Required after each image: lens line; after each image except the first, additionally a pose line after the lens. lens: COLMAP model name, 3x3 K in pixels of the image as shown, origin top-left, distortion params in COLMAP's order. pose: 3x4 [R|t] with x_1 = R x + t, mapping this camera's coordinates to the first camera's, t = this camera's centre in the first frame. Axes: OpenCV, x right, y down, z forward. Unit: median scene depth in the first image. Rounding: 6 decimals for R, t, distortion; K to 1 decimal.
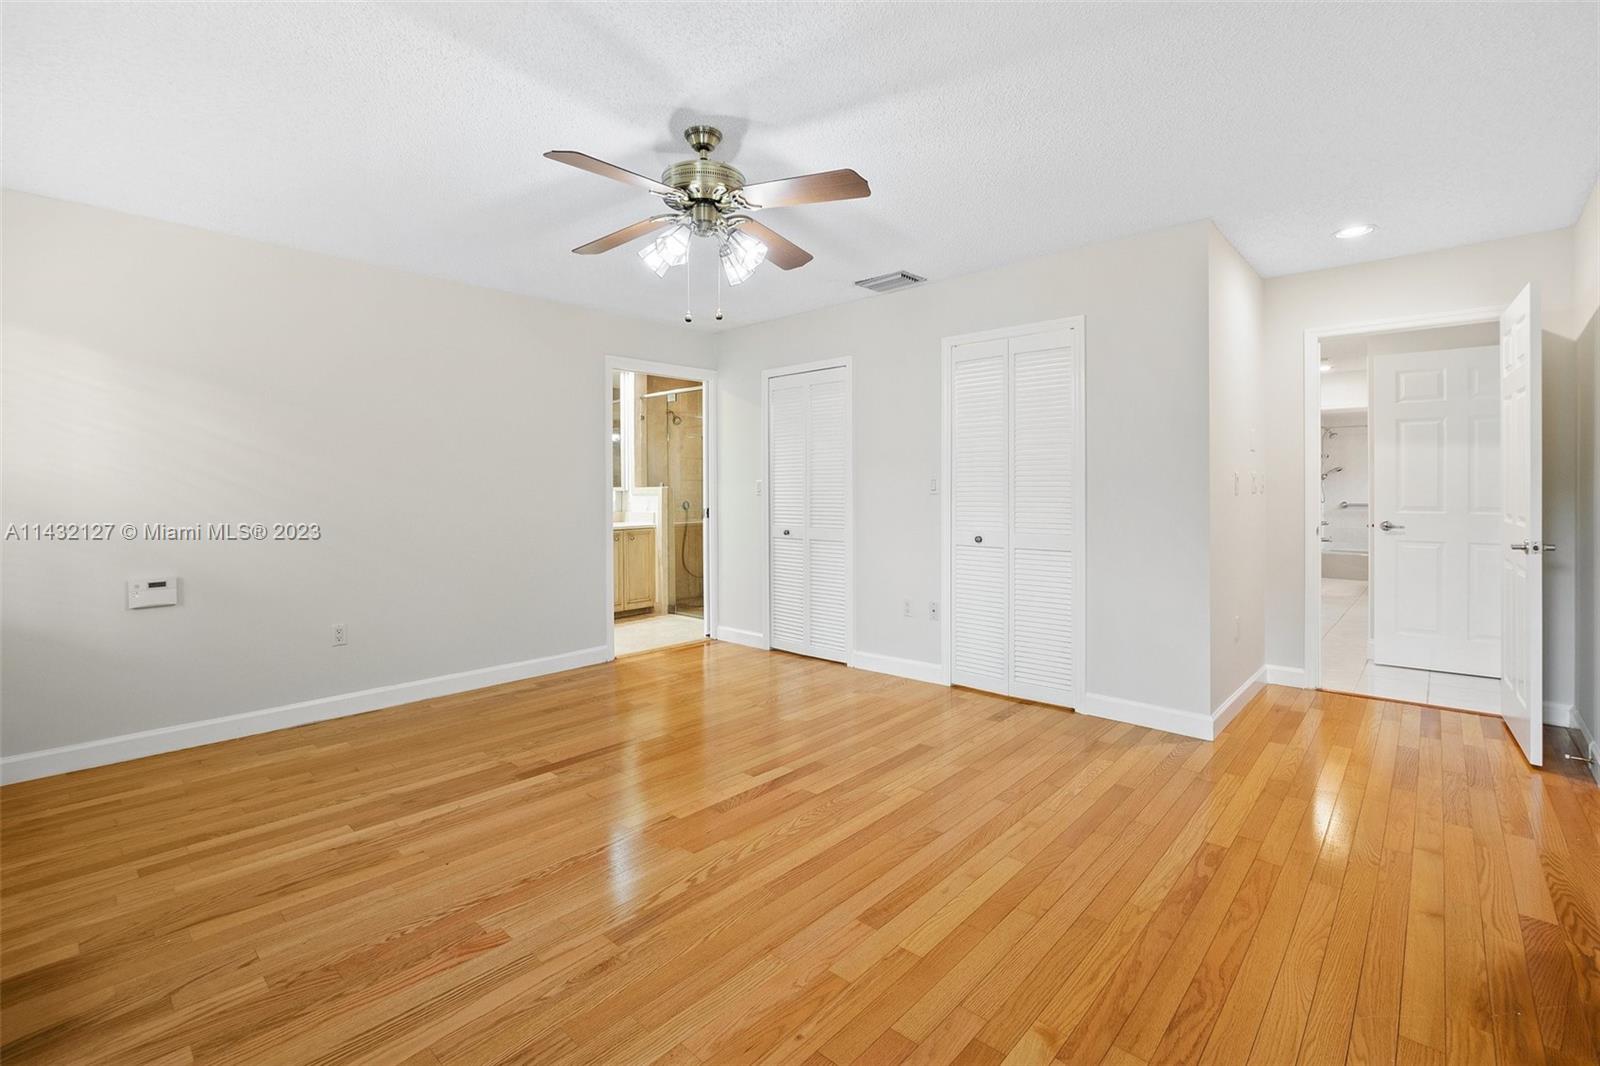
lens RADIAL K [[719.0, 0, 799.2], [0, 719.0, 486.8], [0, 0, 1]] dist [-0.020380, 0.003365]
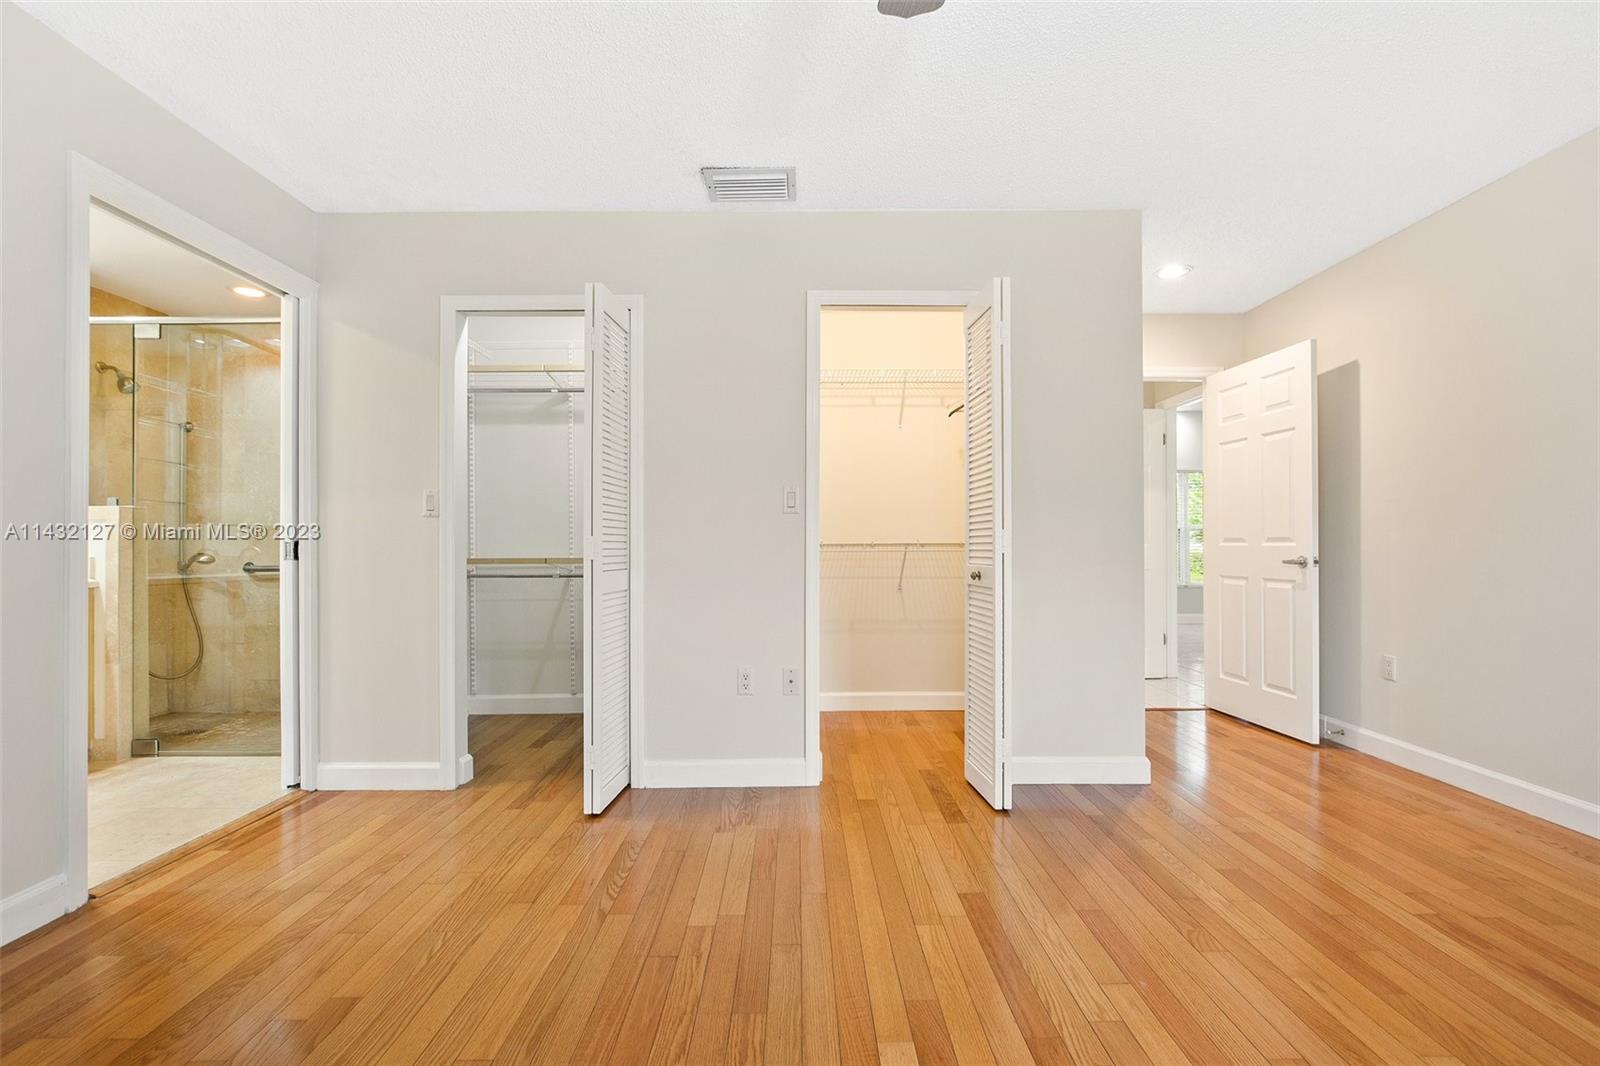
lens RADIAL K [[719.0, 0, 798.9], [0, 719.0, 537.9], [0, 0, 1]] dist [-0.020380, 0.003365]
pose [[0.735165, 0.007707, 0.677844, -0.404430], [0.001004, 0.999922, -0.012458, 0.067198], [-0.677887, 0.009839, 0.735100, 0.727982]]
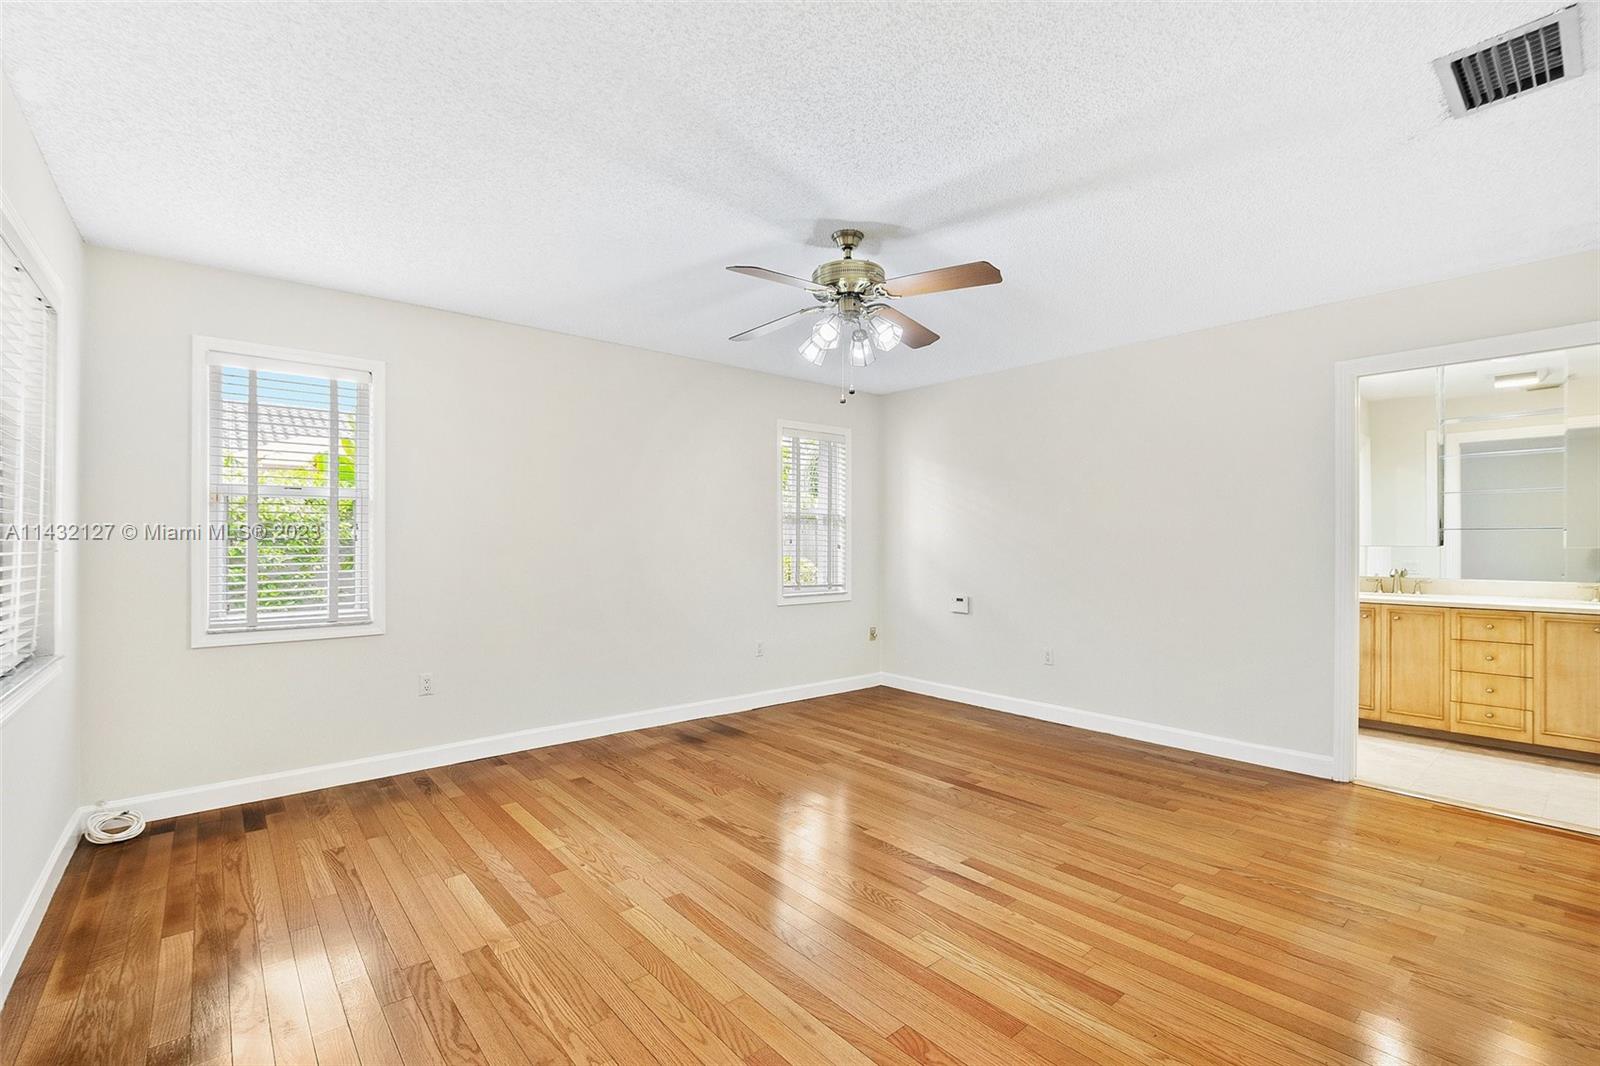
lens RADIAL K [[719.0, 0, 803.3], [0, 719.0, 535.4], [0, 0, 1]] dist [-0.020380, 0.003365]
pose [[-0.126782, -0.000847, -0.991930, 0.879266], [0.001505, 0.999998, -0.001046, -0.010876], [0.991929, -0.001625, -0.126781, 0.934751]]
